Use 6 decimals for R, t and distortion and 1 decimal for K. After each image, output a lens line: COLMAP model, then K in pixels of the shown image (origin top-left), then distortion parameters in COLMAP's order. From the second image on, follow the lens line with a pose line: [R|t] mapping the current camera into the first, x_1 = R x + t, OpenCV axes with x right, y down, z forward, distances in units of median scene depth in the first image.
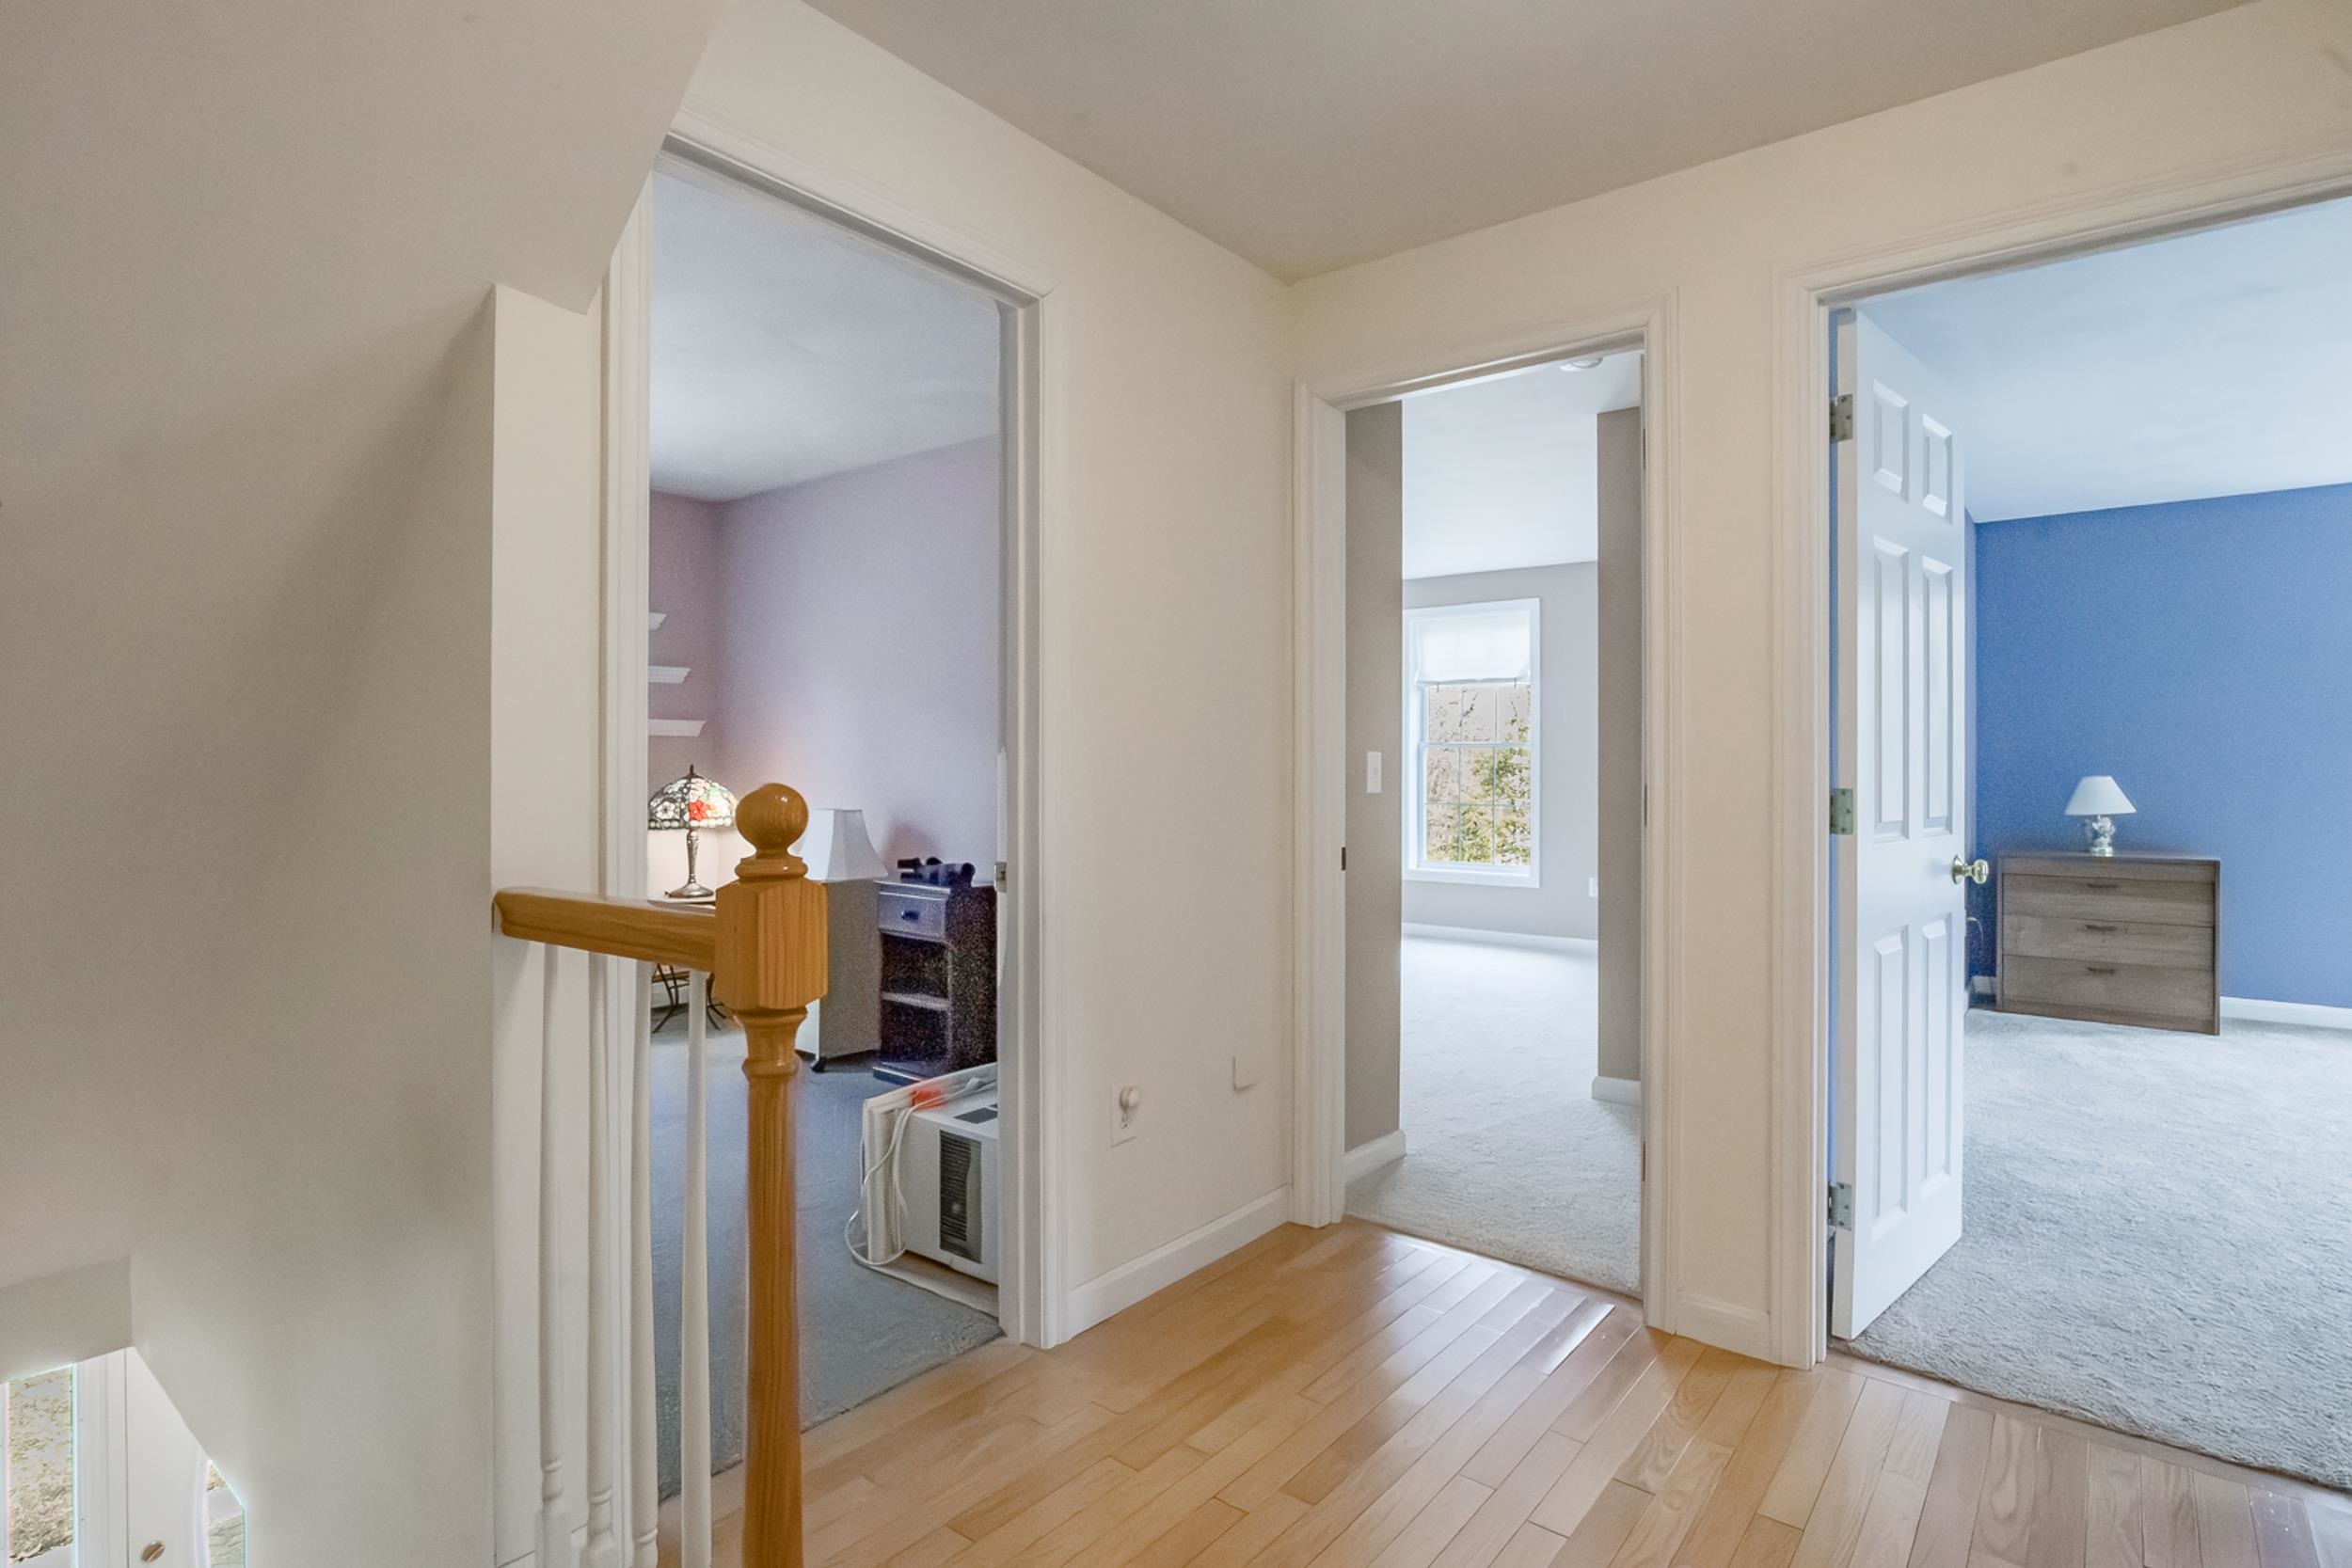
lens RADIAL K [[1193.7, 0, 1175.8], [0, 1193.7, 777.4], [0, 0, 1]] dist [-0.001472, 0.000344]
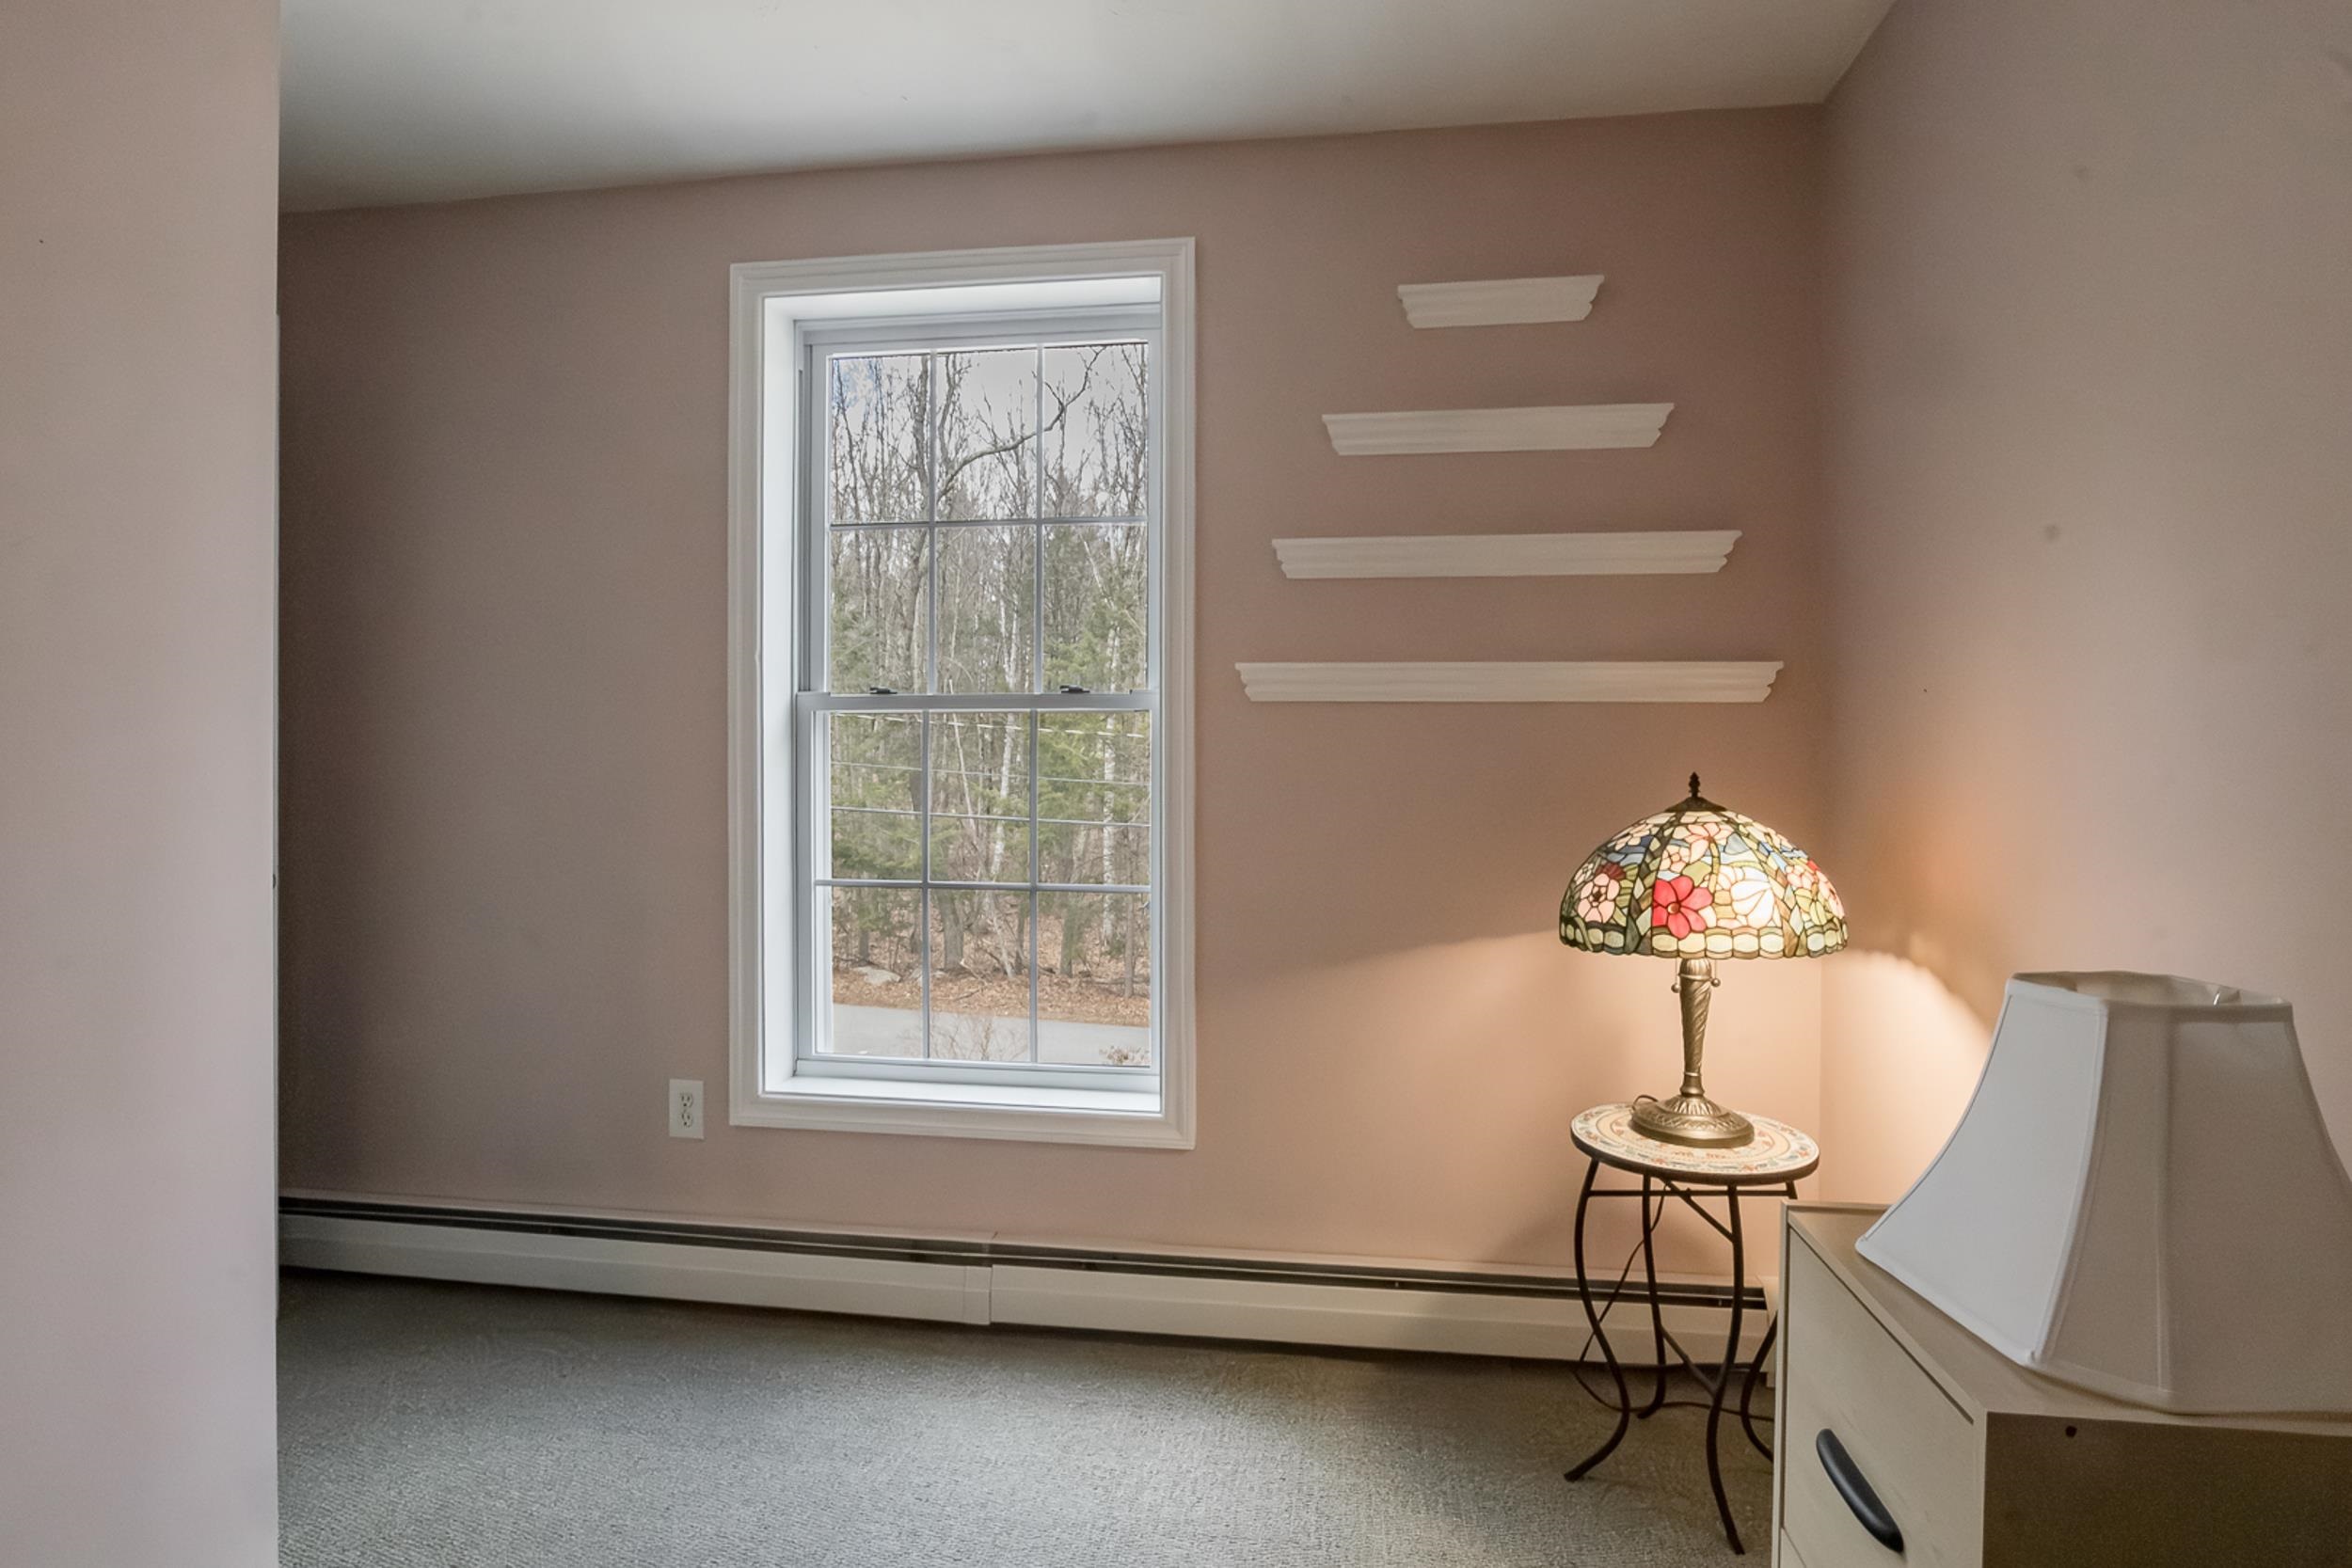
lens RADIAL K [[1193.7, 0, 1171.8], [0, 1193.7, 782.6], [0, 0, 1]] dist [-0.001472, 0.000344]
pose [[0.514023, 0.002651, -0.857772, -0.177075], [-0.005785, 0.999983, -0.000376, -0.006972], [0.857757, 0.005155, 0.514029, 0.689577]]
